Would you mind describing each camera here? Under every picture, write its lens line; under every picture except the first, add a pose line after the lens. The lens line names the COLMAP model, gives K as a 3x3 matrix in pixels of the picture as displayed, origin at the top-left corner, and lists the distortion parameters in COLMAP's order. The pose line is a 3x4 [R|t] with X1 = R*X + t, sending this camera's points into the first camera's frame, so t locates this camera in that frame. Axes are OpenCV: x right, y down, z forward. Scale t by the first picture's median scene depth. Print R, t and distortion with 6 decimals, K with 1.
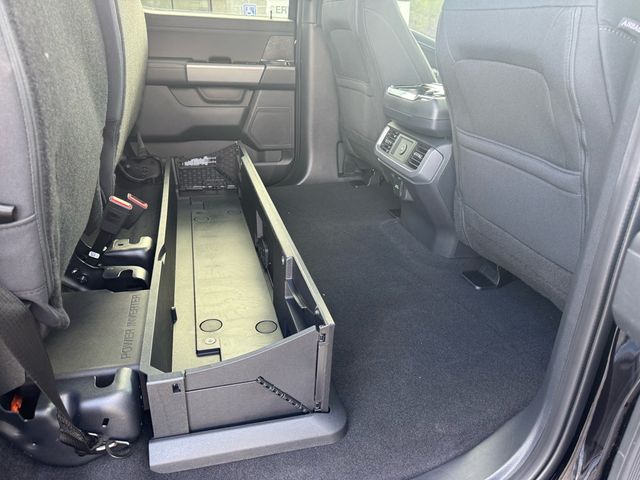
lens RADIAL K [[453.9, 0, 321.6], [0, 453.9, 233.8], [0, 0, 1]] dist [0.031462, -0.038699]
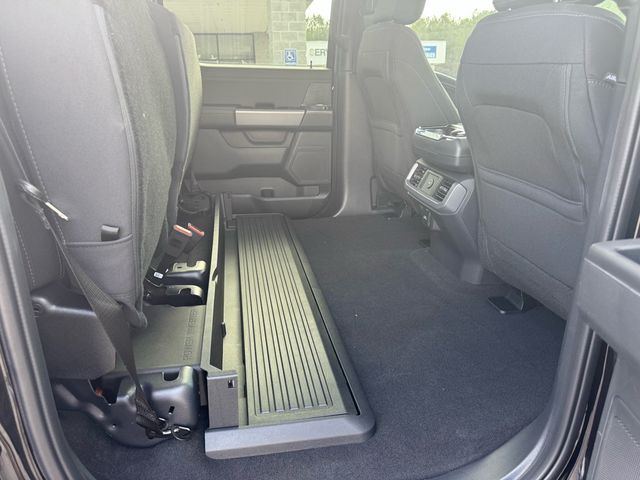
lens RADIAL K [[453.9, 0, 319.7], [0, 453.9, 236.2], [0, 0, 1]] dist [0.031462, -0.038699]
pose [[0.996331, 0.002867, -0.085535, 0.011664], [-0.008965, 0.997437, -0.070993, 0.026869], [0.085112, 0.071499, 0.993803, -0.135629]]
